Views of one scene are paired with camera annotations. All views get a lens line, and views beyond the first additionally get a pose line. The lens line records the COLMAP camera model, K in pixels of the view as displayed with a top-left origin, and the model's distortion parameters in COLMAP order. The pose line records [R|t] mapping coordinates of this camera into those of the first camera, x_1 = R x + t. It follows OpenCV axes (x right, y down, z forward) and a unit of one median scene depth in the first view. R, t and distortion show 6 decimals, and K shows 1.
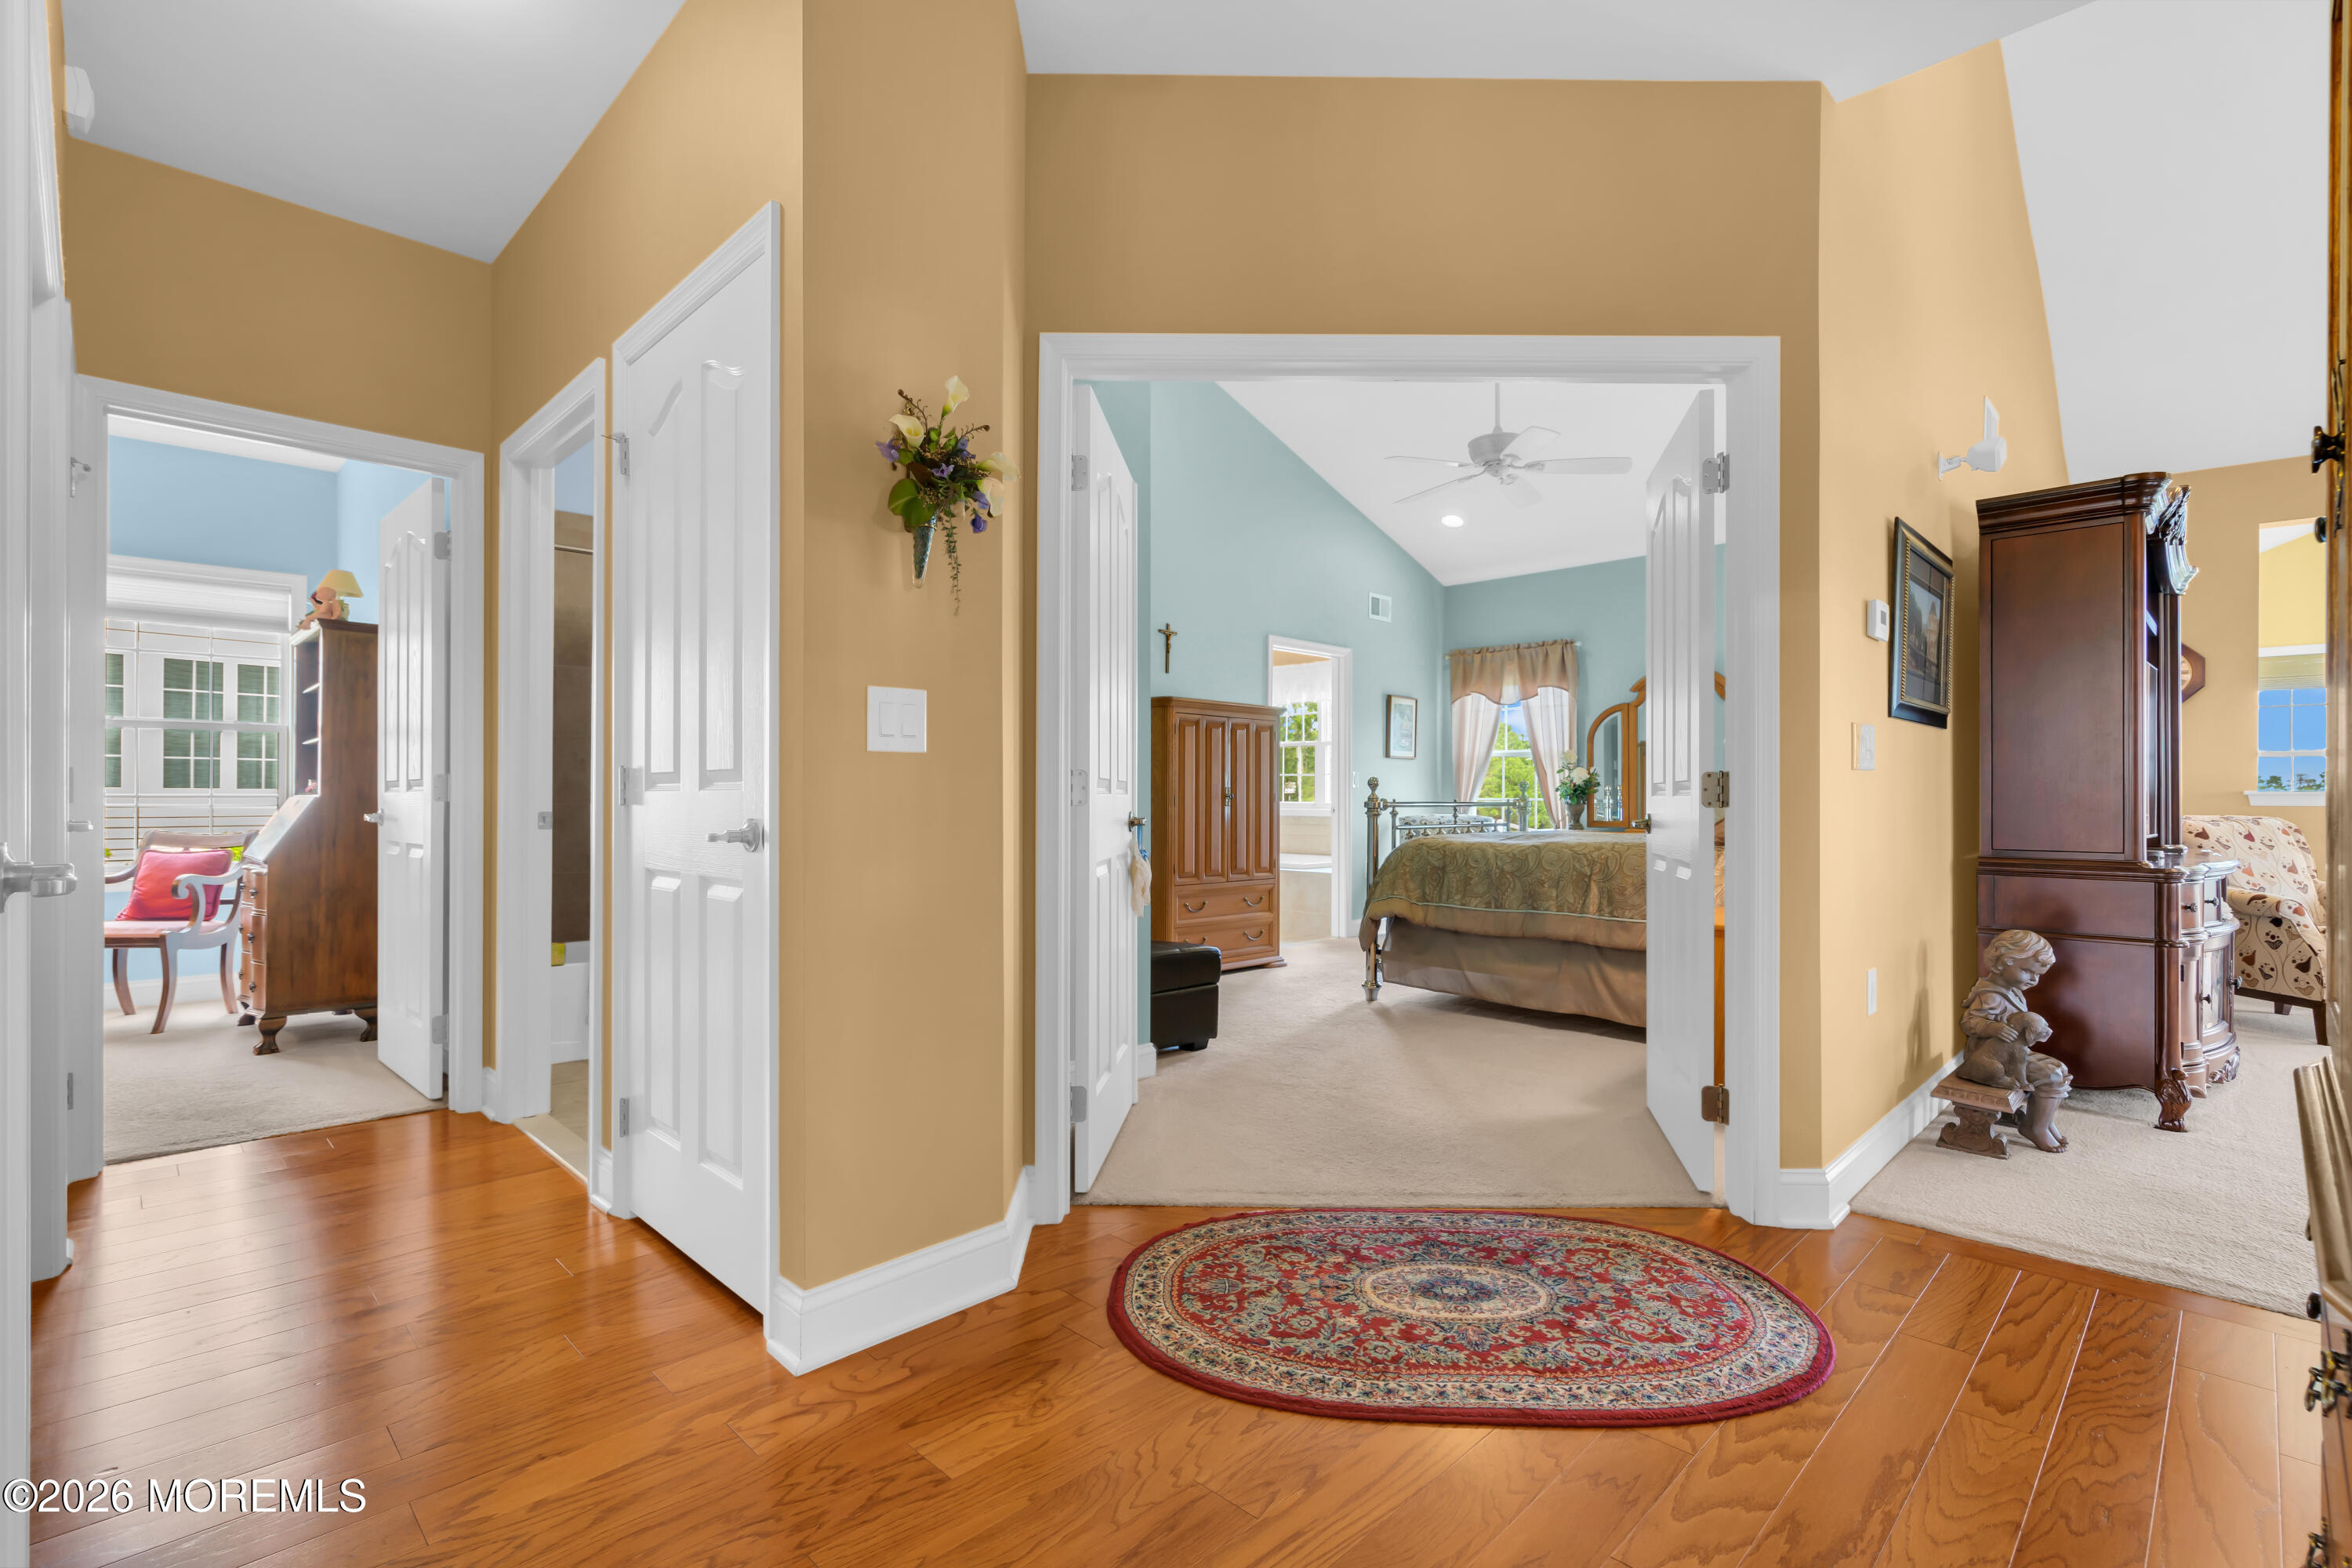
lens RADIAL K [[1081.4, 0, 1177.8], [0, 1081.4, 792.3], [0, 0, 1]] dist [-0.005098, 0.002374]
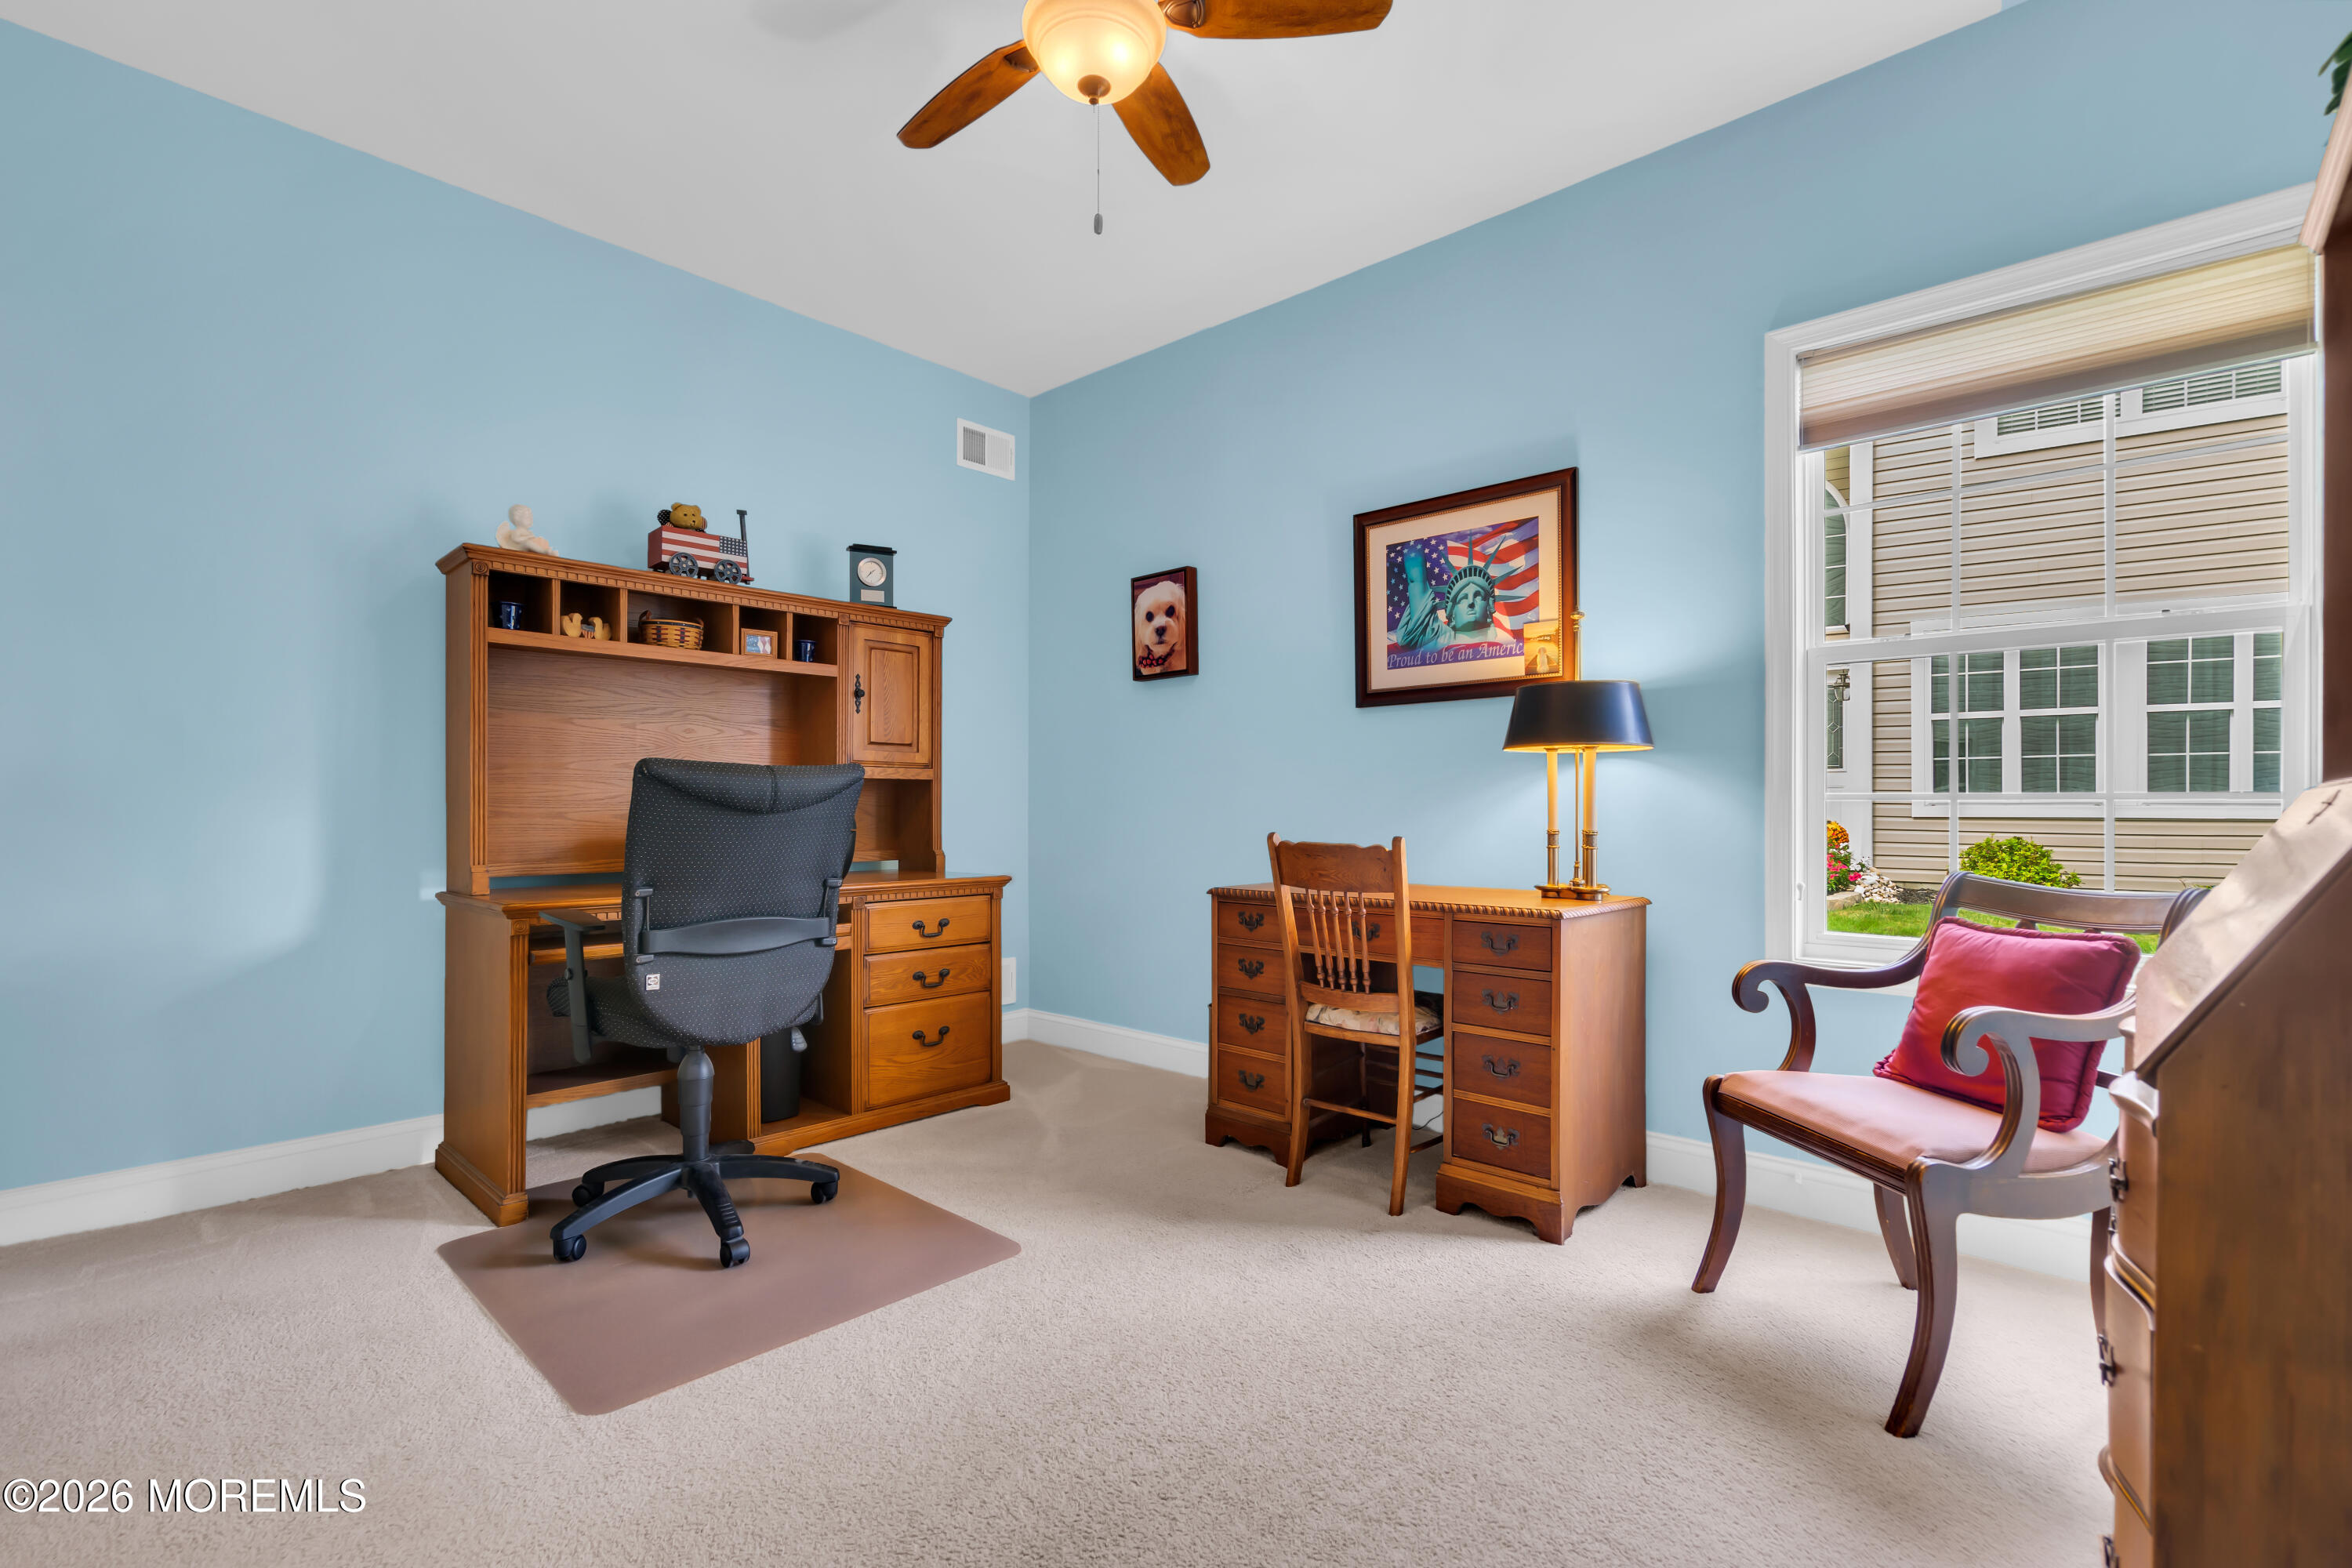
lens RADIAL K [[1064.1, 0, 1169.3], [0, 1064.1, 770.5], [0, 0, 1]] dist [0.000940, 0.004475]
pose [[0.048307, -0.028115, -0.998437, -0.514381], [0.001590, 0.999605, -0.028071, 0.002725], [0.998831, -0.000232, 0.048333, 0.642695]]
